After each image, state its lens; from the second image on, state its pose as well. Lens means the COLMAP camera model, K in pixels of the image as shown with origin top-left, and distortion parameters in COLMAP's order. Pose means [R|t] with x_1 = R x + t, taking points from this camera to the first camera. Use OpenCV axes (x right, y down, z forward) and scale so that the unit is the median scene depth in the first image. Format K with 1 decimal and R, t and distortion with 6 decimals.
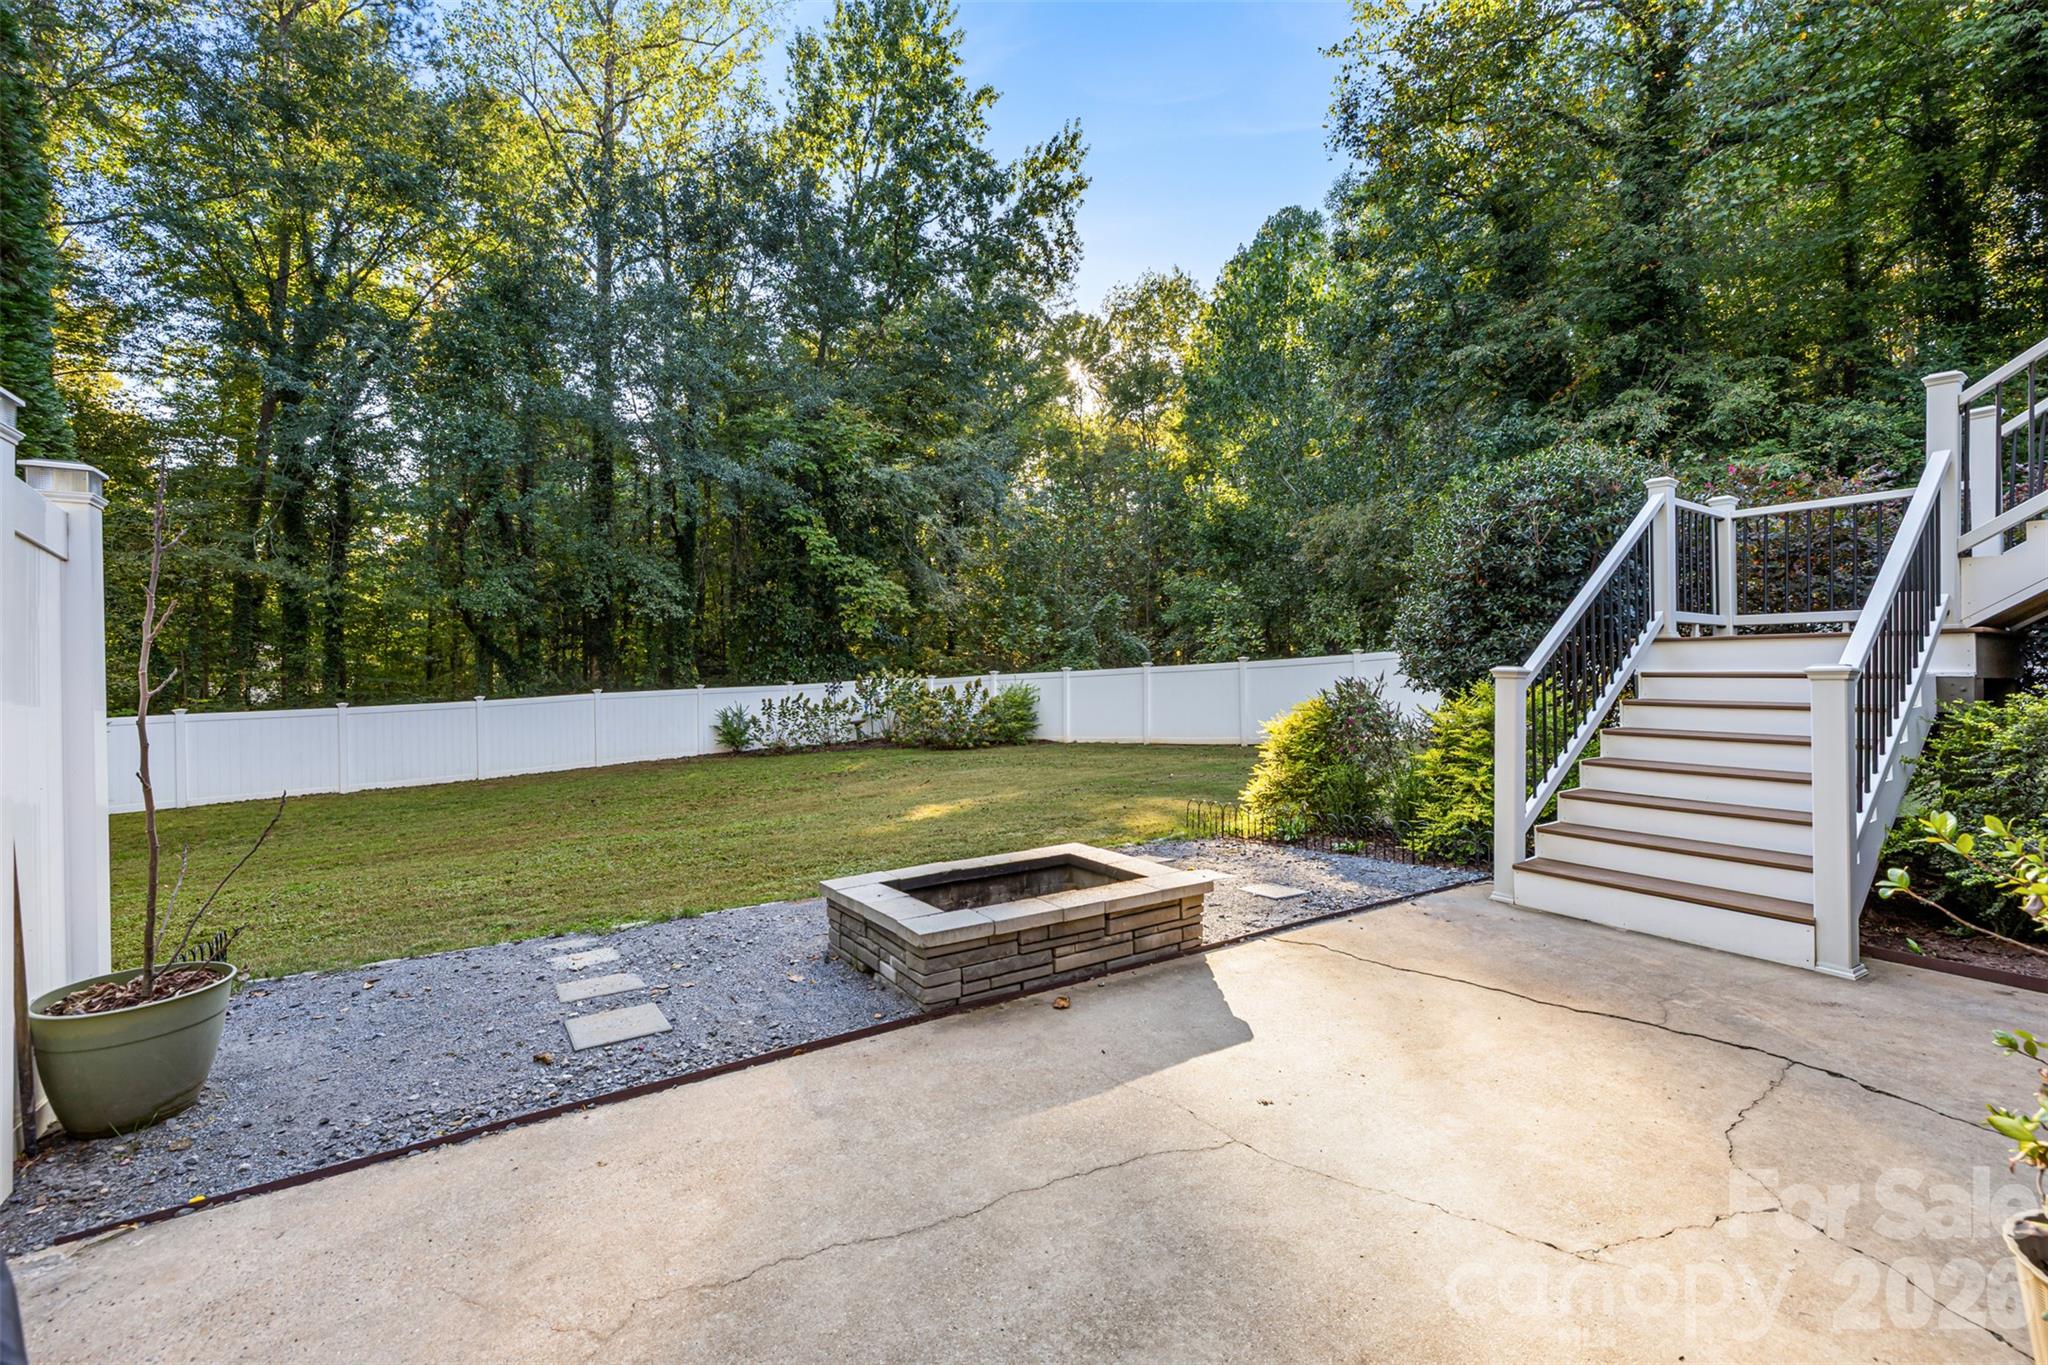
lens RADIAL K [[862.5, 0, 1025.1], [0, 862.5, 683.0], [0, 0, 1]] dist [0.001390, -0.000057]
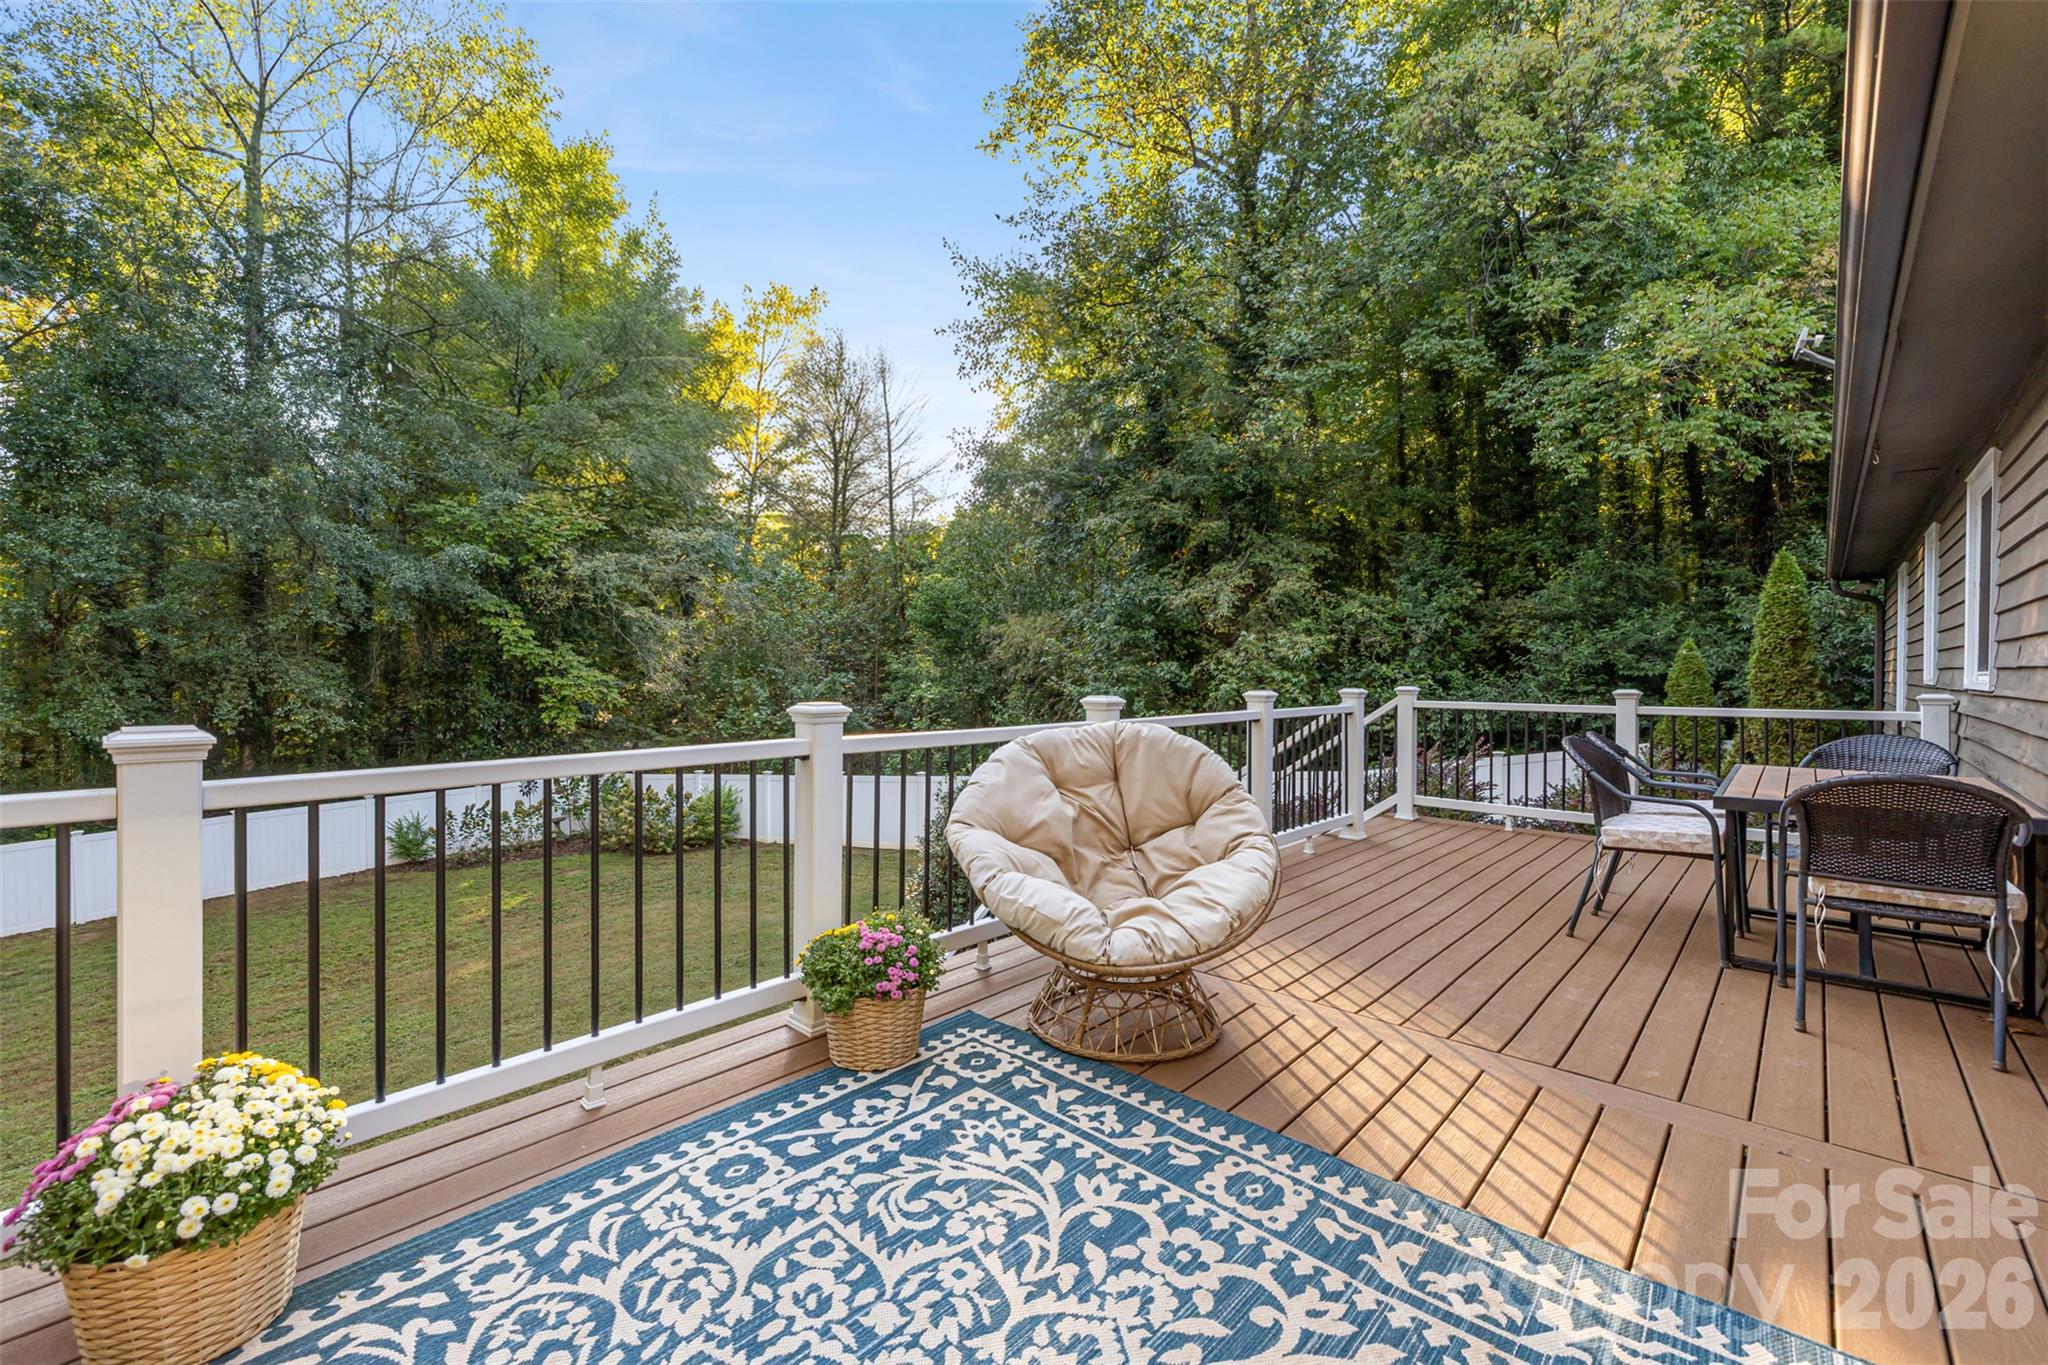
lens RADIAL K [[862.5, 0, 1023.8], [0, 862.5, 681.7], [0, 0, 1]] dist [0.001390, -0.000057]
pose [[0.972927, -0.002923, 0.231094, 0.095861], [0.001025, 0.999965, 0.008334, -0.118641], [-0.231110, -0.007871, 0.972896, -0.080017]]
